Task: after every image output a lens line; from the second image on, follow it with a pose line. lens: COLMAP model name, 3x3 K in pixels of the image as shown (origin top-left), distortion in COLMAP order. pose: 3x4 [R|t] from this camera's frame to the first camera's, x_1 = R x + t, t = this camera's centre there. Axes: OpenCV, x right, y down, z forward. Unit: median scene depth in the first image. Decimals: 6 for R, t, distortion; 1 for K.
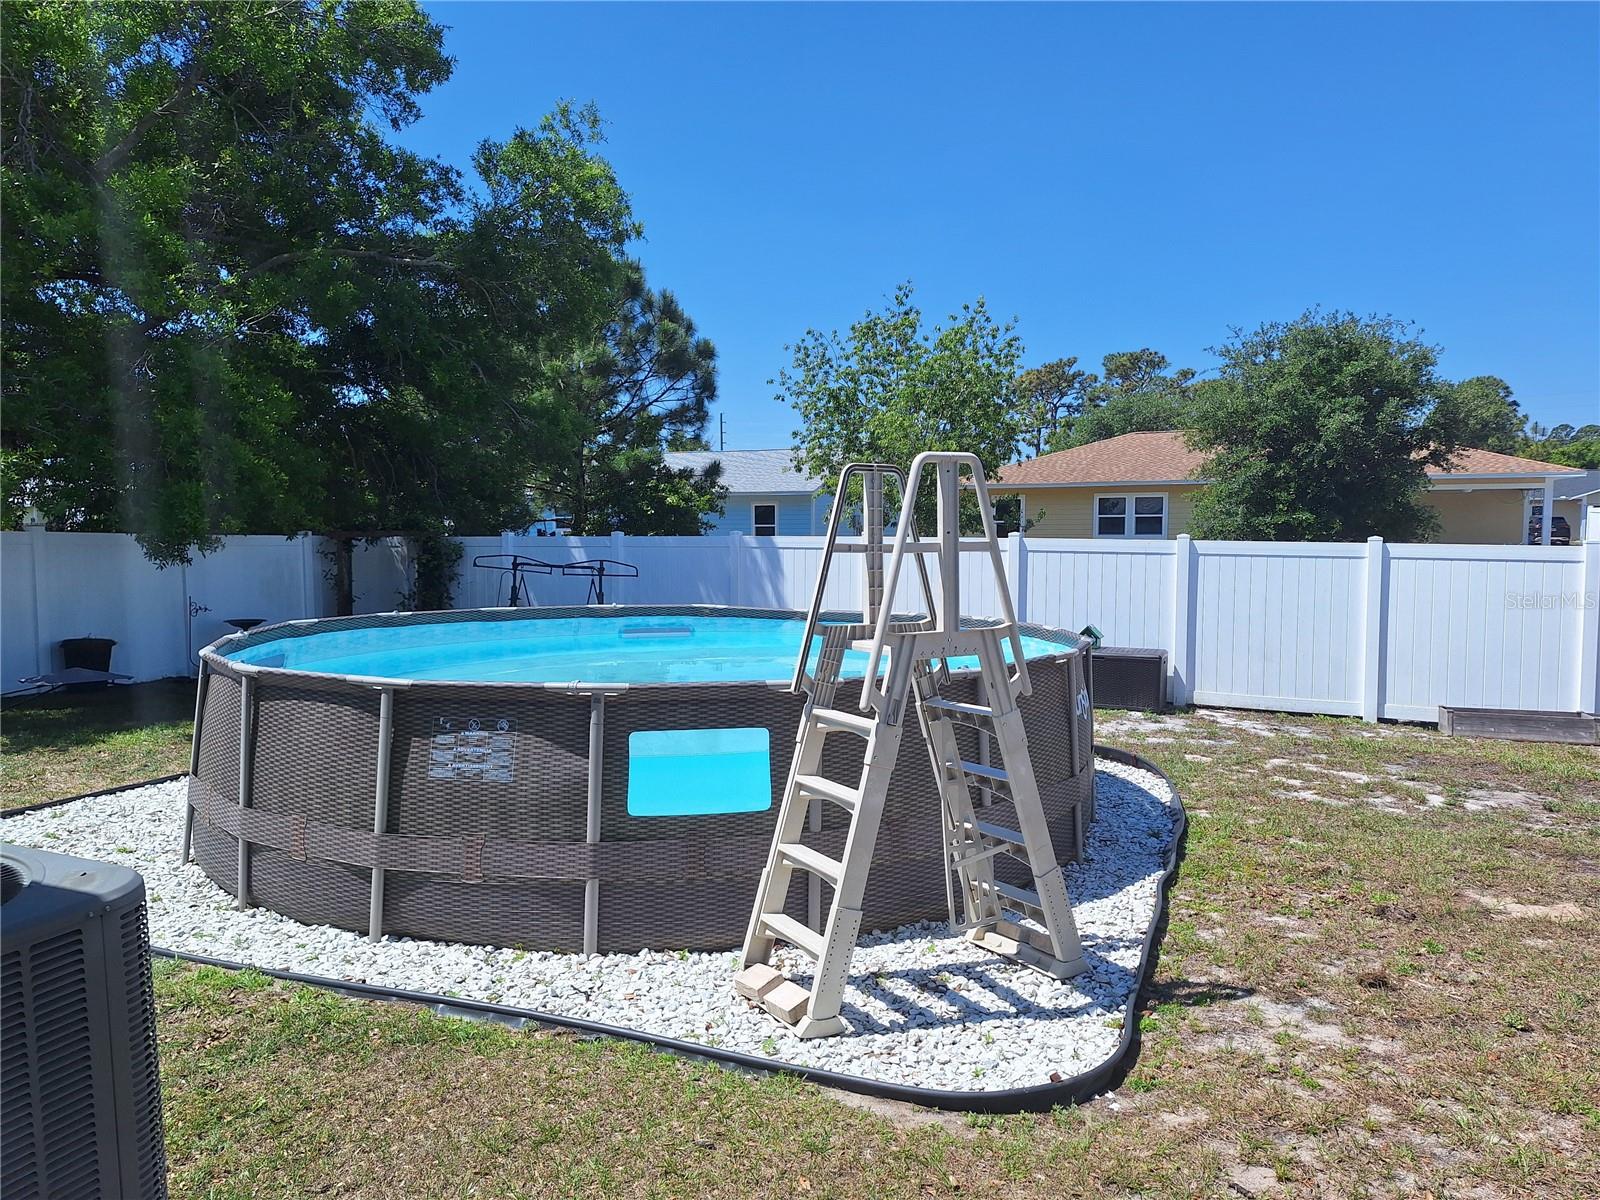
lens RADIAL K [[1084.7, 0, 800.0], [0, 1084.7, 600.0], [0, 0, 1]] dist [0.004654, -0.038945]
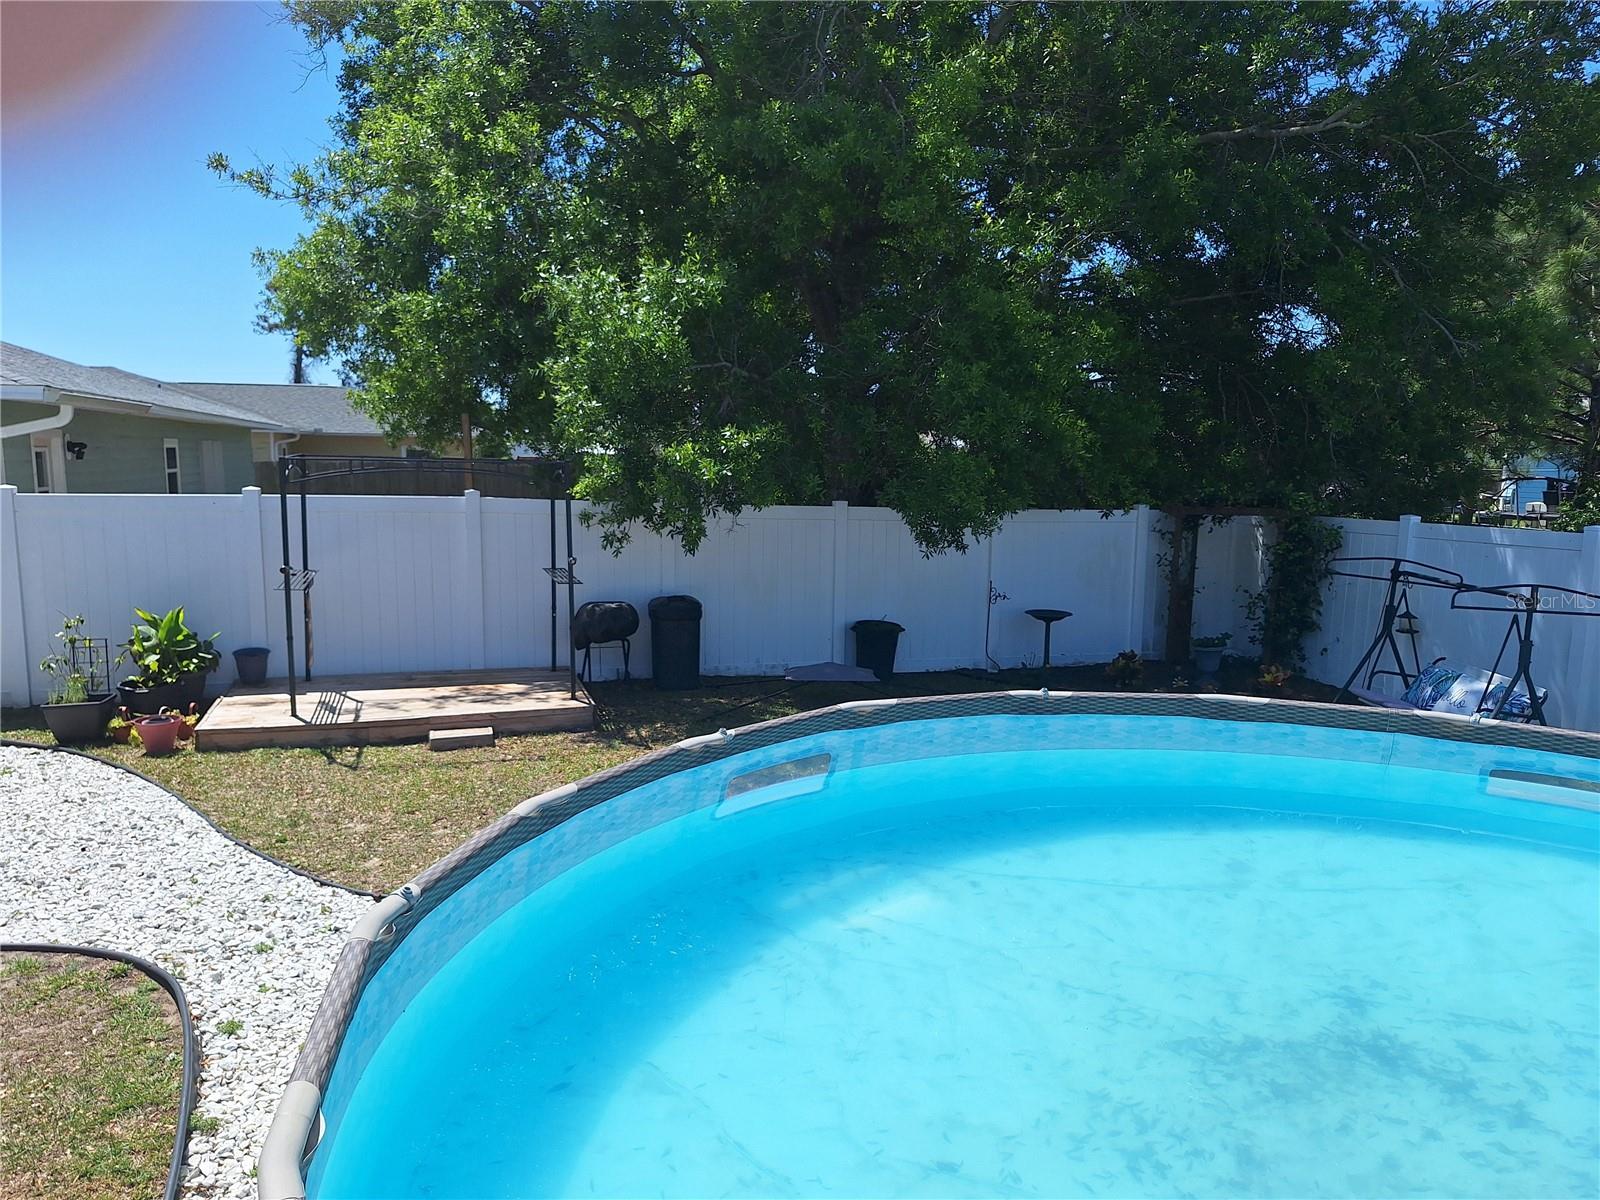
lens RADIAL K [[1084.7, 0, 800.0], [0, 1084.7, 600.0], [0, 0, 1]] dist [0.004654, -0.038945]
pose [[0.641103, 0.099981, -0.760914, 0.002305], [-0.050728, 0.994830, 0.087976, -0.059188], [0.765776, -0.017801, 0.642861, 0.335167]]
